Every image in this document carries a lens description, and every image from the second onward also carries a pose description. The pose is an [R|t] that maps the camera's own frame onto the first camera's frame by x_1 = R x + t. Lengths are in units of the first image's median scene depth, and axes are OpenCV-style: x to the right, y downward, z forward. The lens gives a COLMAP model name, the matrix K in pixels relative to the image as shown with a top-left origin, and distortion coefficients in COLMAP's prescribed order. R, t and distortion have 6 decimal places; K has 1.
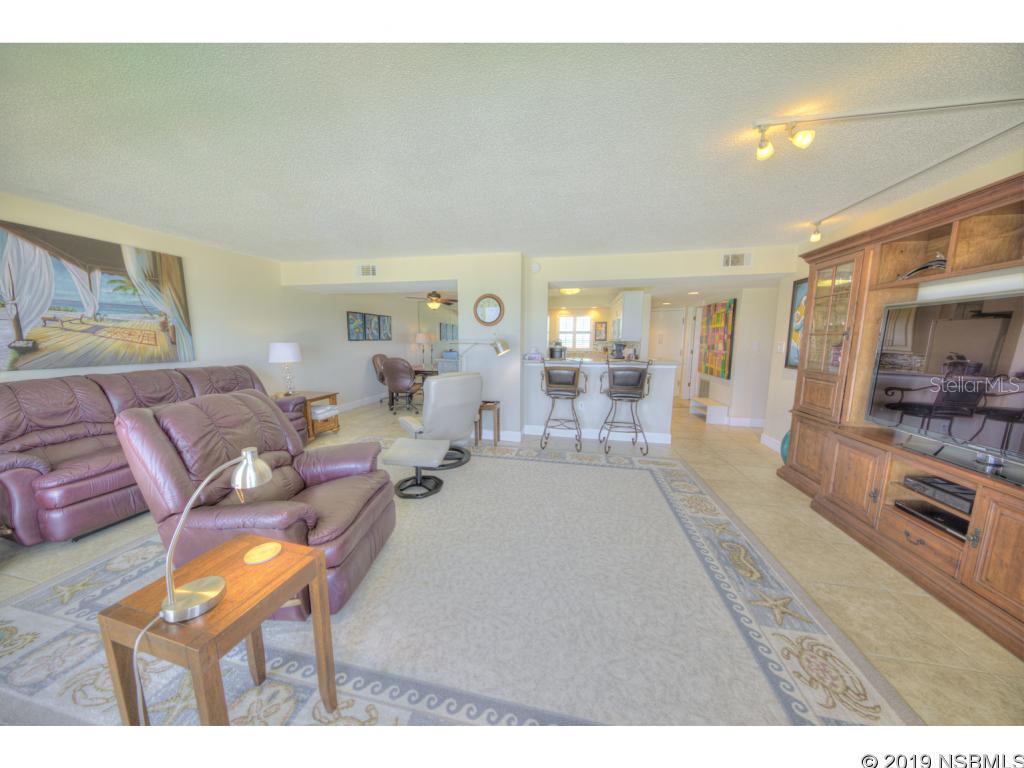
lens RADIAL K [[322.3, 0, 509.0], [0, 322.3, 377.2], [0, 0, 1]] dist [0.002655, -0.000085]
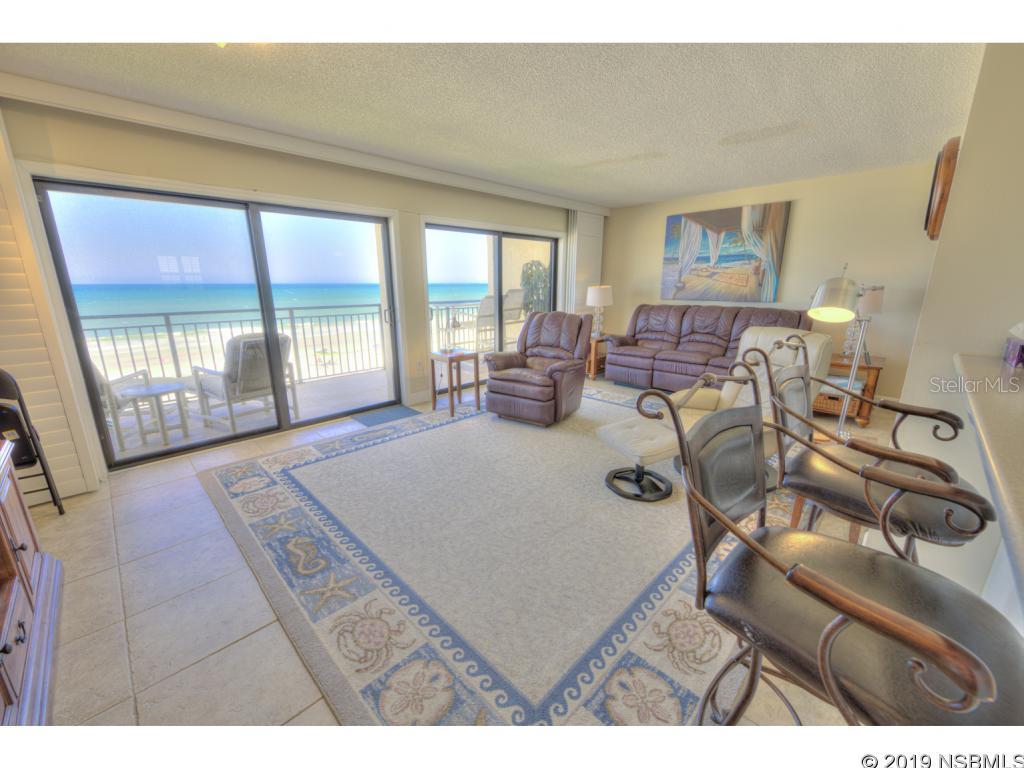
lens RADIAL K [[407.6, 0, 508.0], [0, 407.6, 386.8], [0, 0, 1]] dist [0.000647, -0.001519]
pose [[-0.551775, 0.205880, -0.808182, 0.726308], [-0.096560, 0.946764, 0.307108, -0.128359], [0.828384, 0.247492, -0.502521, 1.132489]]
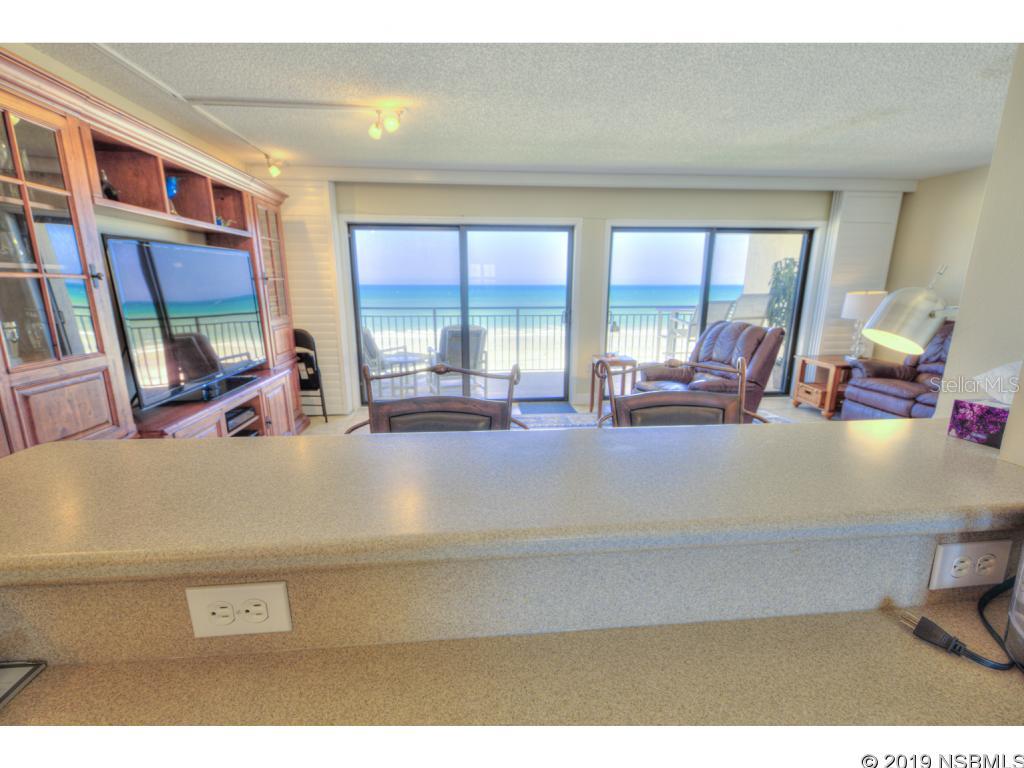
lens RADIAL K [[445.3, 0, 504.9], [0, 445.3, 386.3], [0, 0, 1]] dist [-0.001108, -0.001287]
pose [[-0.959660, 0.060931, -0.274483, 0.460545], [-0.034968, 0.942793, 0.331539, -0.179477], [0.278981, 0.327763, -0.902630, 1.495482]]
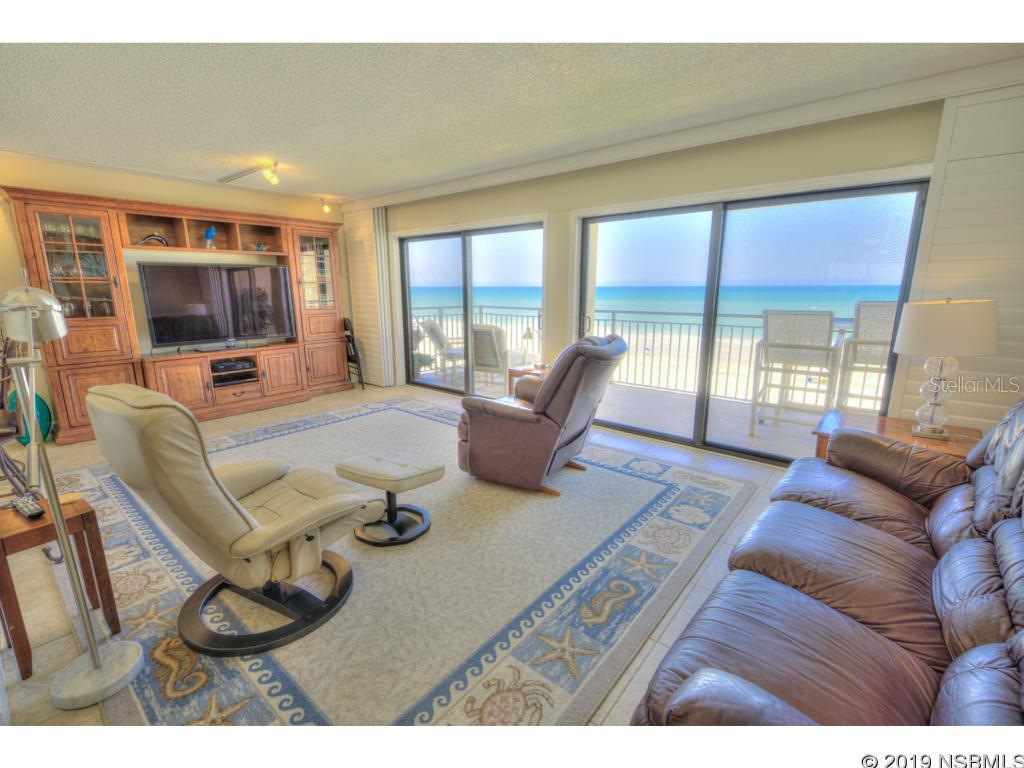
lens RADIAL K [[445.3, 0, 504.5], [0, 445.3, 383.7], [0, 0, 1]] dist [-0.001108, -0.001287]
pose [[-0.876523, -0.101066, 0.470631, -0.760329], [0.057112, 0.948969, 0.310154, -0.157682], [-0.477960, 0.298735, -0.826021, 1.370826]]
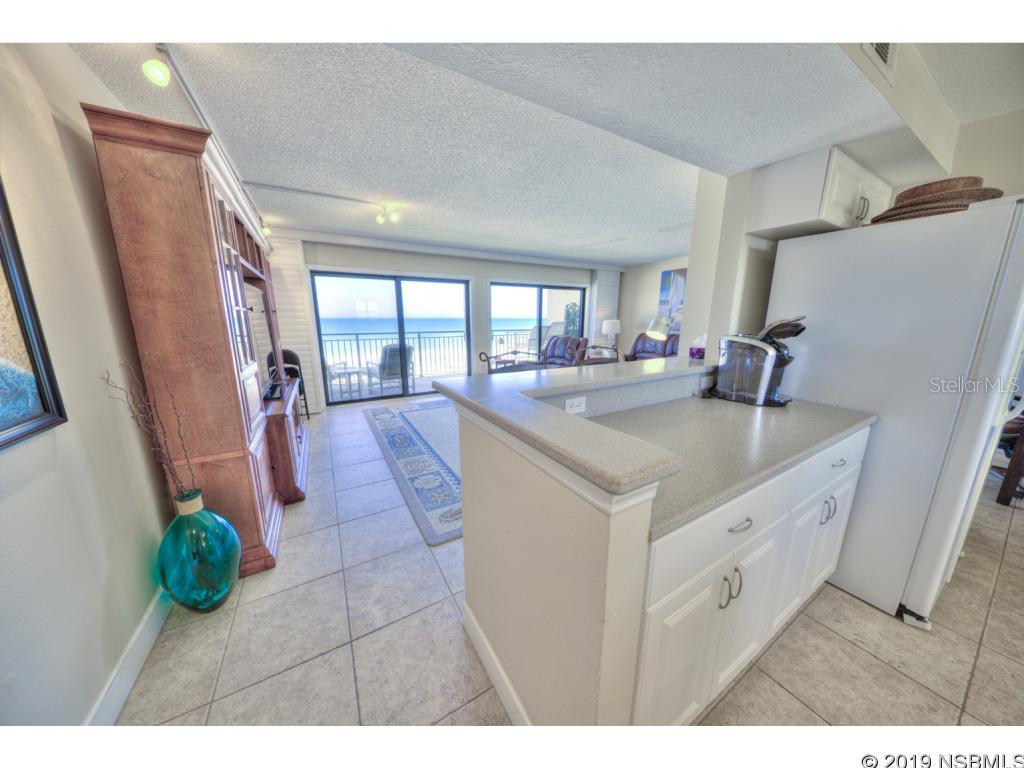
lens RADIAL K [[322.3, 0, 507.2], [0, 322.3, 386.3], [0, 0, 1]] dist [0.002655, -0.000085]
pose [[-0.749259, 0.136151, -0.648131, 0.854134], [-0.079144, 0.953220, 0.291733, -0.181533], [0.657532, 0.269879, -0.703433, 1.575174]]
